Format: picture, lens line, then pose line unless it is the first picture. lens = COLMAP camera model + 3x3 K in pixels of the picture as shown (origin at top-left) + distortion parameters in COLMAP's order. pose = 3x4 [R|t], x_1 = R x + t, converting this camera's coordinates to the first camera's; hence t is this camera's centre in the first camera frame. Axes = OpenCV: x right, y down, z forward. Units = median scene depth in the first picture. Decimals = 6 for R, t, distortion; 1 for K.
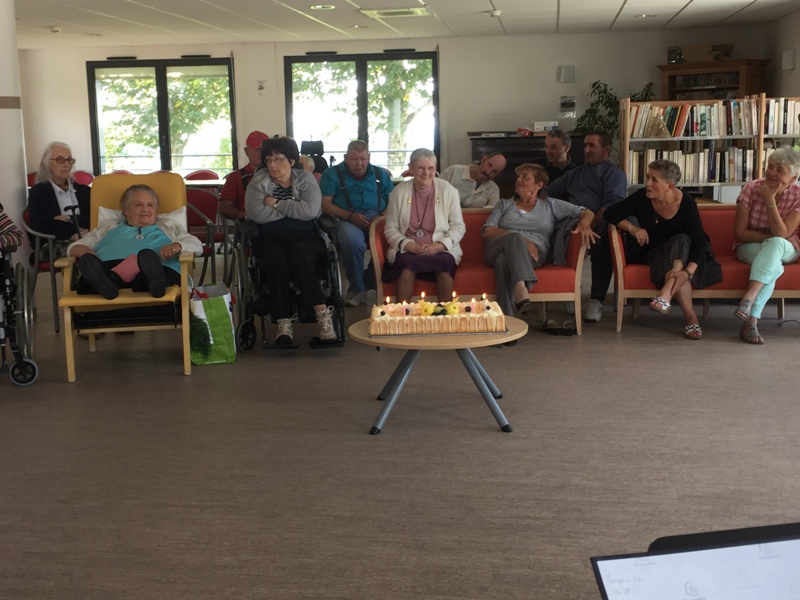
lens RADIAL K [[1037.1, 0, 400.0], [0, 1037.1, 300.0], [0, 0, 1]] dist [0.066629, 0.026980]
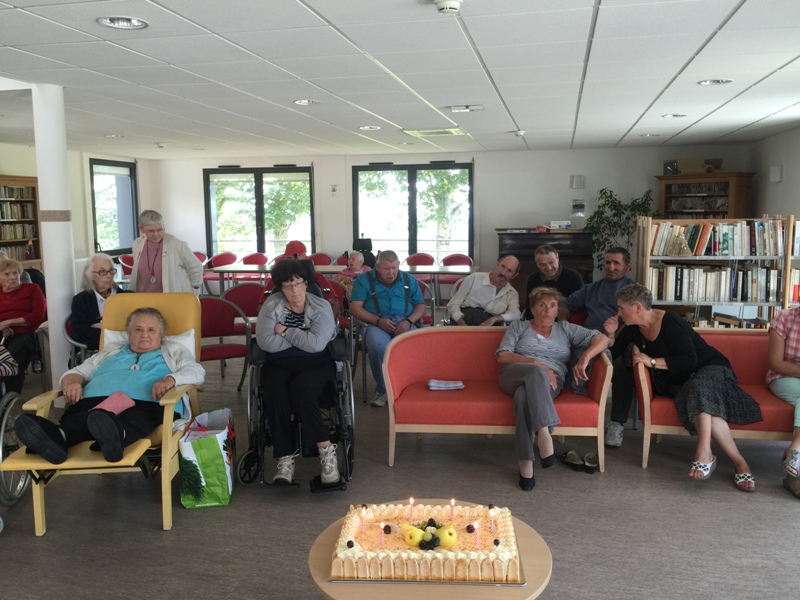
lens RADIAL K [[682.0, 0, 410.3], [0, 682.0, 298.7], [0, 0, 1]] dist [0.099543, -0.126785]
pose [[0.997604, 0.018607, -0.066635, 0.033384], [-0.020551, 0.999379, -0.028607, -0.089712], [0.066062, 0.029908, 0.997367, 0.317582]]
